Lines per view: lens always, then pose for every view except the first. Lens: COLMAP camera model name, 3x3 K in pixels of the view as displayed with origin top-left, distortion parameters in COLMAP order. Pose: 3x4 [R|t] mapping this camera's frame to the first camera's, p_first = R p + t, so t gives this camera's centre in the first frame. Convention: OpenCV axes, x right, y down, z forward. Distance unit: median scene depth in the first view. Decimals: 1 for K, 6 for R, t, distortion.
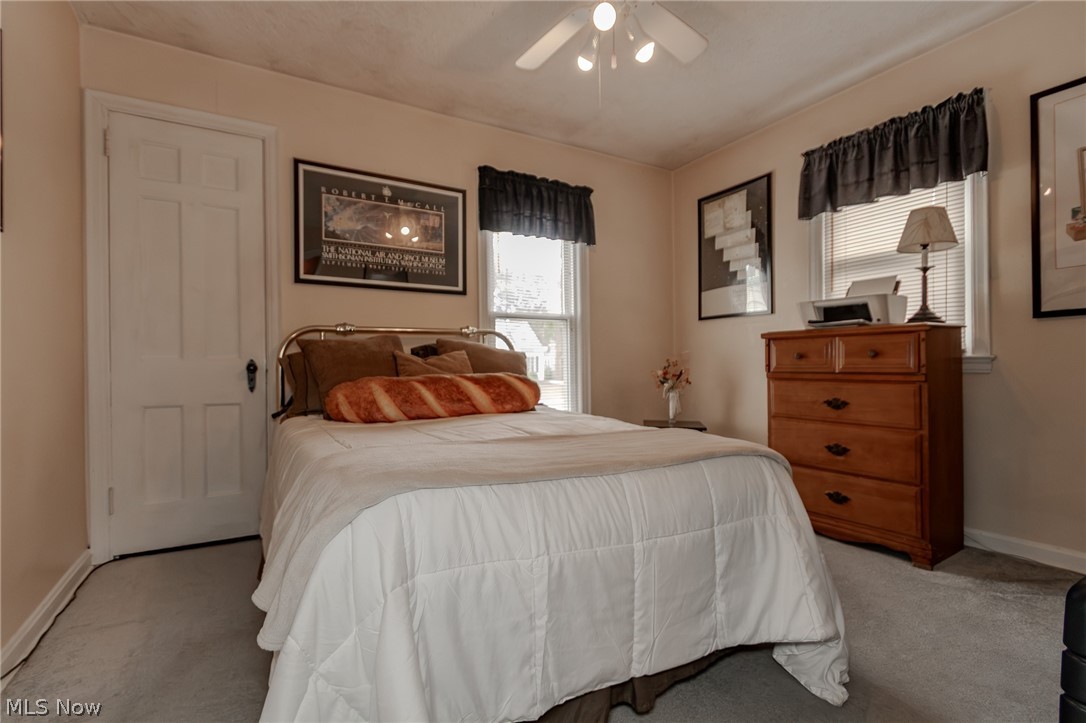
lens RADIAL K [[501.5, 0, 543.4], [0, 501.5, 367.1], [0, 0, 1]] dist [0.000132, -0.000197]
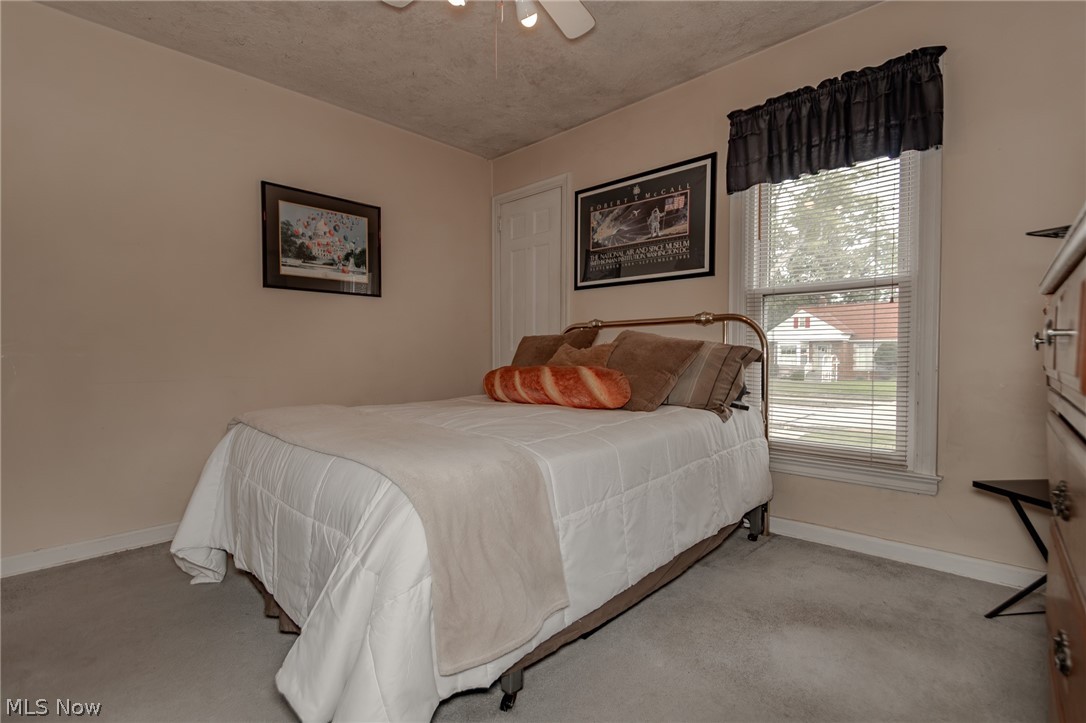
lens RADIAL K [[501.5, 0, 543.4], [0, 501.5, 367.1], [0, 0, 1]] dist [0.000132, -0.000197]
pose [[0.279619, 0.031506, -0.959594, 0.667269], [-0.006641, 0.999501, 0.030881, -0.012147], [0.960088, -0.002263, 0.279689, 0.534657]]
